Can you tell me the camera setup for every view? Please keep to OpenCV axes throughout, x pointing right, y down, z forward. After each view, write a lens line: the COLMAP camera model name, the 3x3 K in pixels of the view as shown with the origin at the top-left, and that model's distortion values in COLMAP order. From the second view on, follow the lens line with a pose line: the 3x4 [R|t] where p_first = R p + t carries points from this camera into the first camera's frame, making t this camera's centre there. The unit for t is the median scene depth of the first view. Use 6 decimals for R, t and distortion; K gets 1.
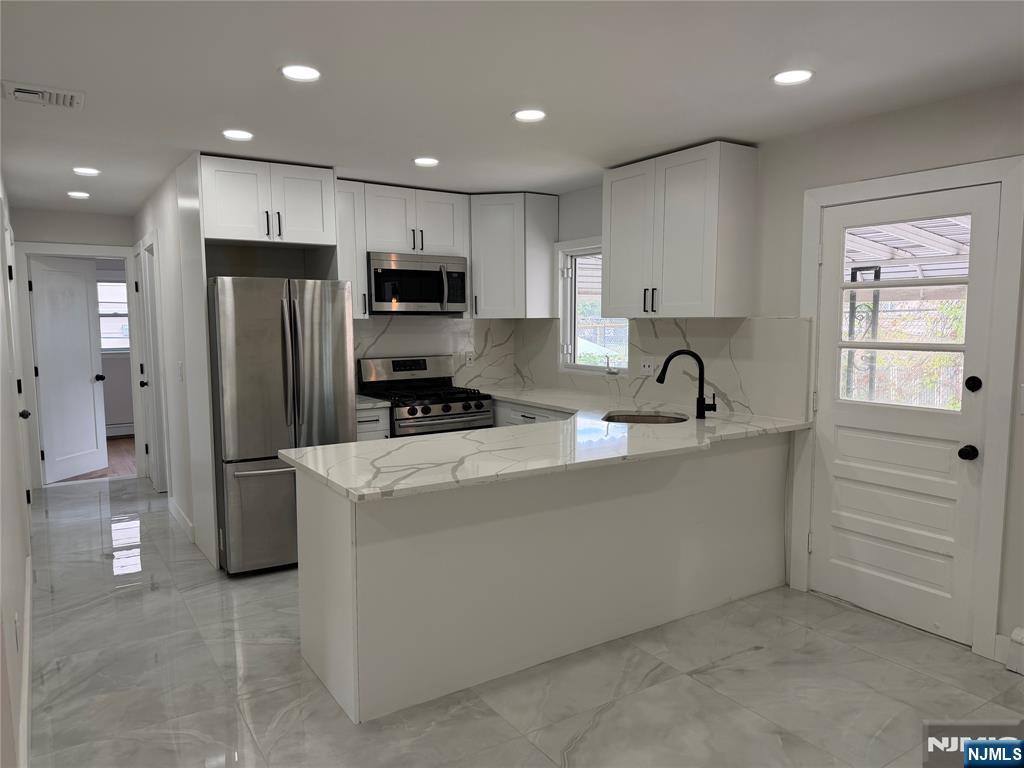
lens RADIAL K [[715.5, 0, 512.7], [0, 715.5, 387.8], [0, 0, 1]] dist [0.010171, 0.000839]
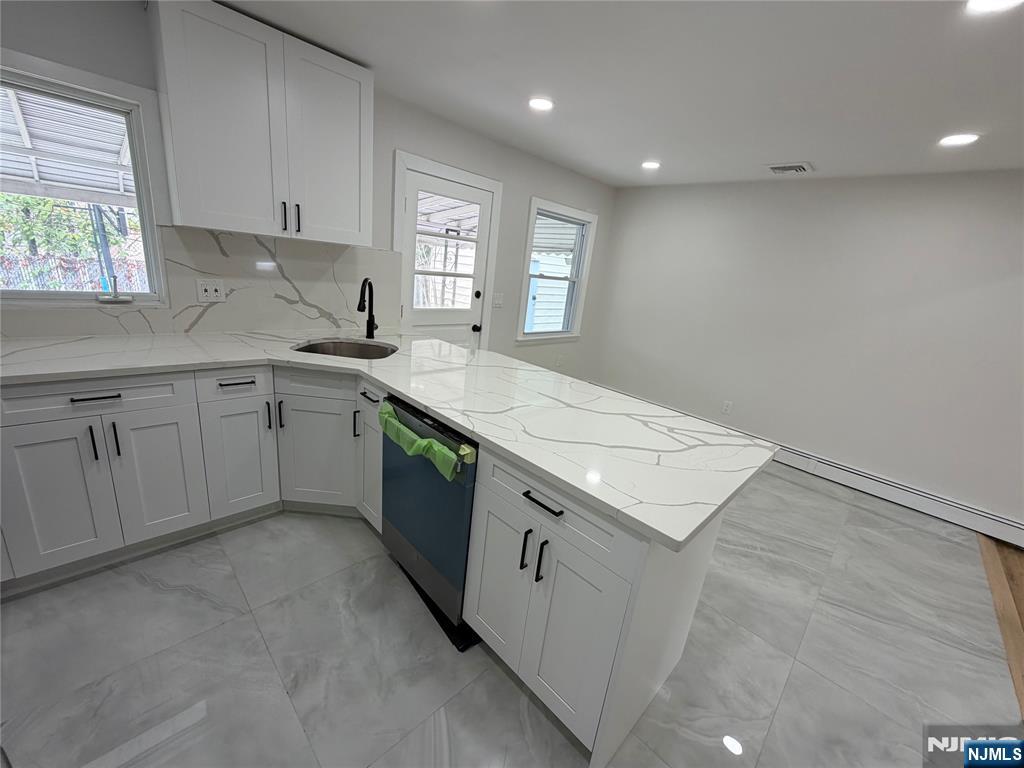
lens RADIAL K [[408.5, 0, 513.9], [0, 408.5, 381.4], [0, 0, 1]] dist [0.000163, 0.000159]
pose [[-0.210656, -0.286141, 0.934745, -0.469221], [-0.012303, 0.956902, 0.290151, -0.093521], [-0.977483, 0.049621, -0.205097, 1.003608]]
